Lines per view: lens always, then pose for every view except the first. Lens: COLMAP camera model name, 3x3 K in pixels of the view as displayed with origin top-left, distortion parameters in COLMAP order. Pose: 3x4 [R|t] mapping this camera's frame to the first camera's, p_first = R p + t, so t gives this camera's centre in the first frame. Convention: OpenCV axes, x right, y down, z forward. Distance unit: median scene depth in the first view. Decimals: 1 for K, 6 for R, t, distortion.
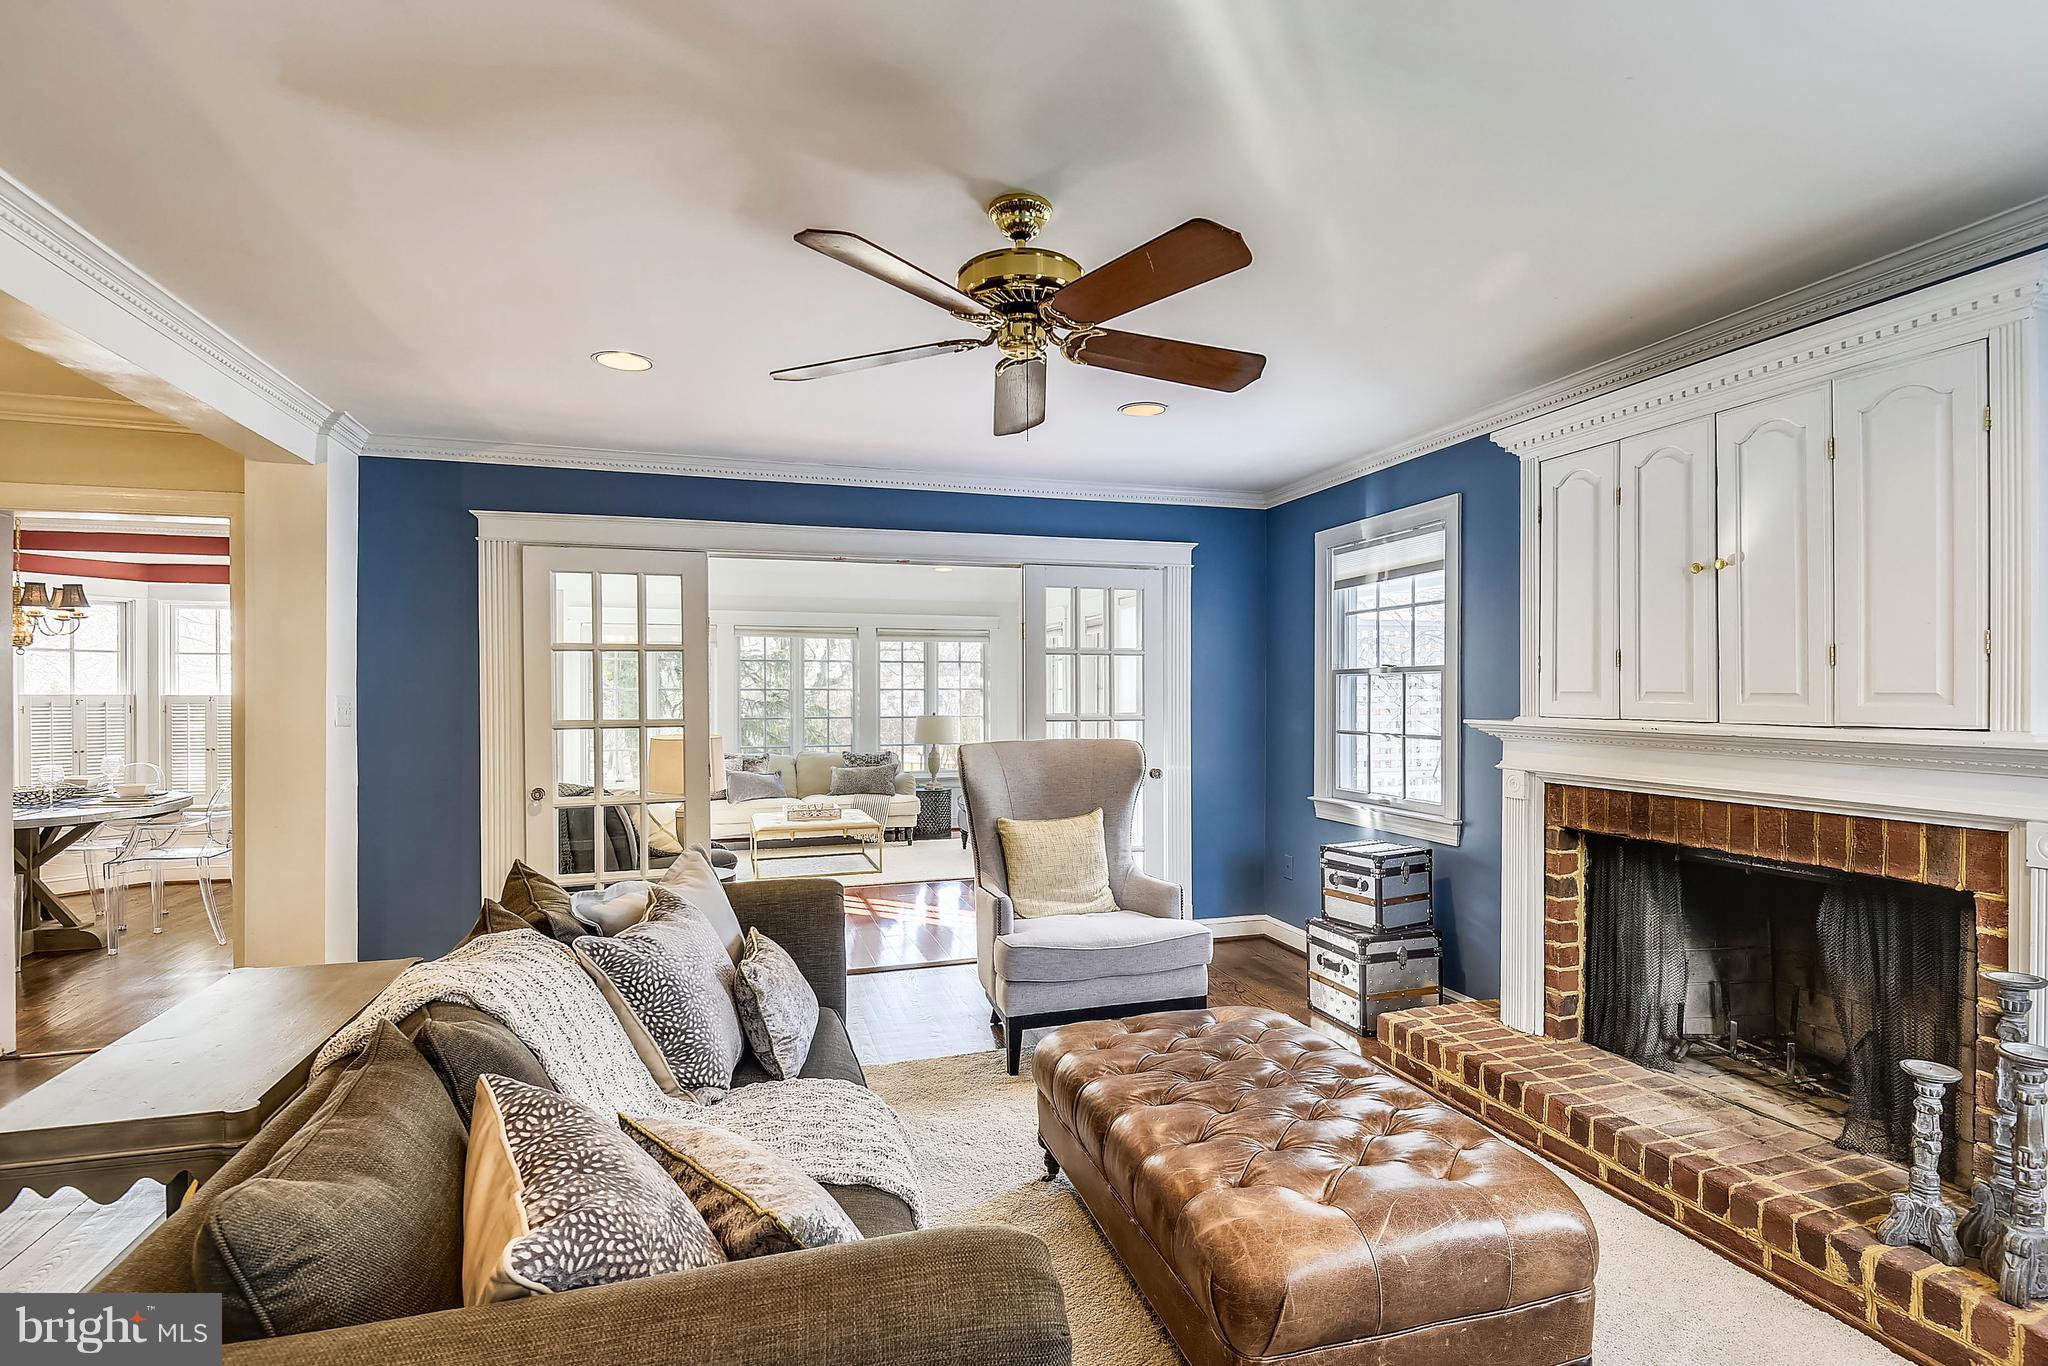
lens RADIAL K [[961.2, 0, 1021.1], [0, 961.2, 700.8], [0, 0, 1]] dist [0.002866, -0.011715]
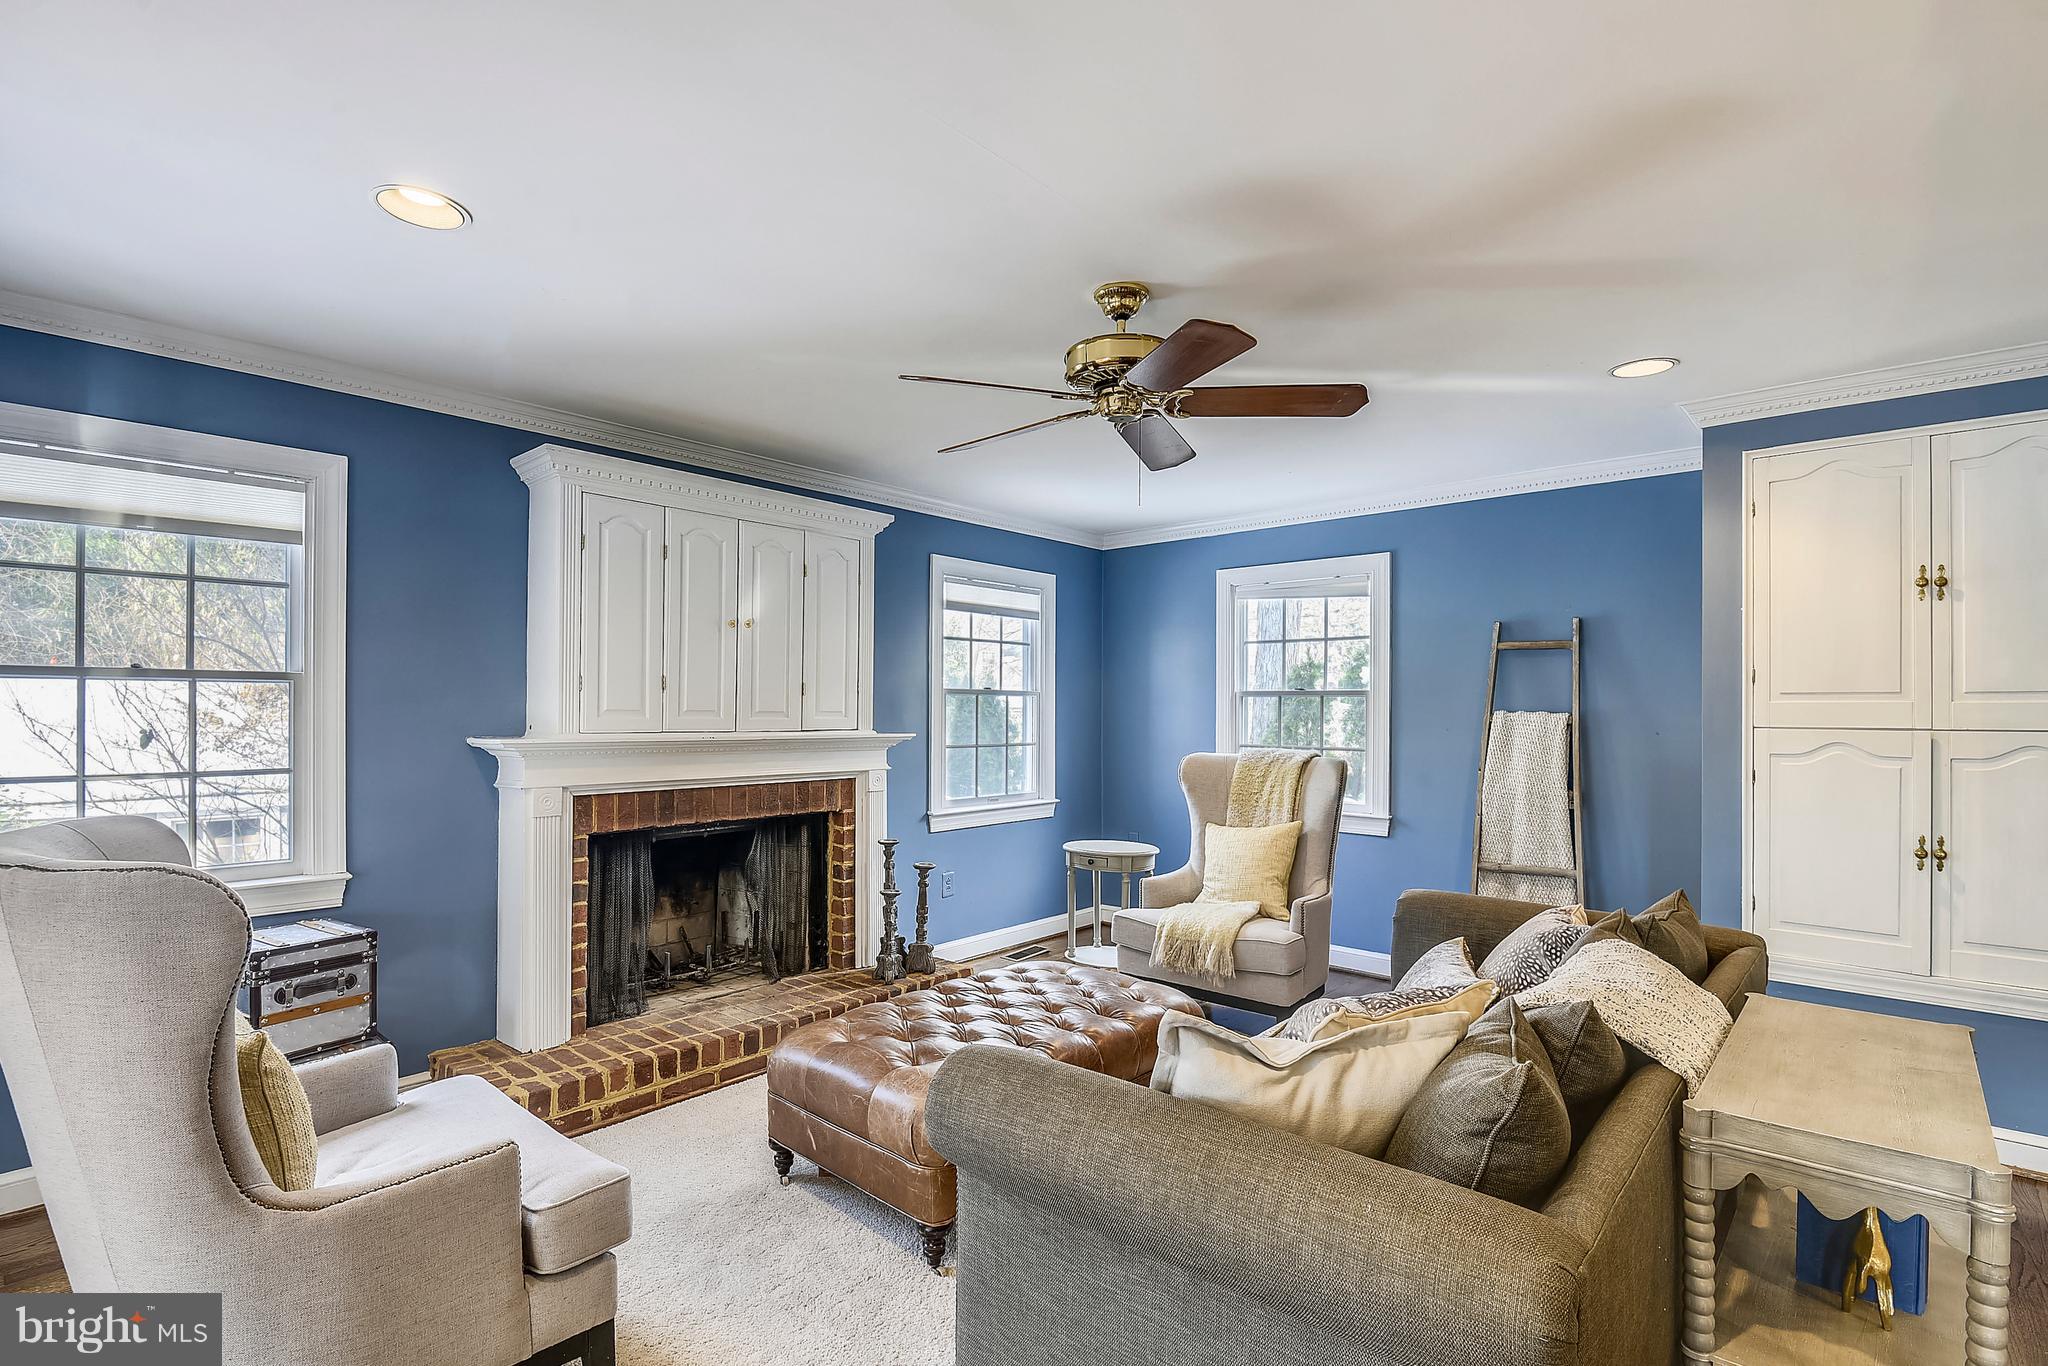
lens RADIAL K [[961.2, 0, 1021.1], [0, 961.2, 700.8], [0, 0, 1]] dist [0.002866, -0.011715]
pose [[-0.514330, 0.017412, 0.857416, -0.656404], [0.012593, 0.999839, -0.012751, 0.000669], [-0.857500, 0.004239, -0.514467, 1.203164]]
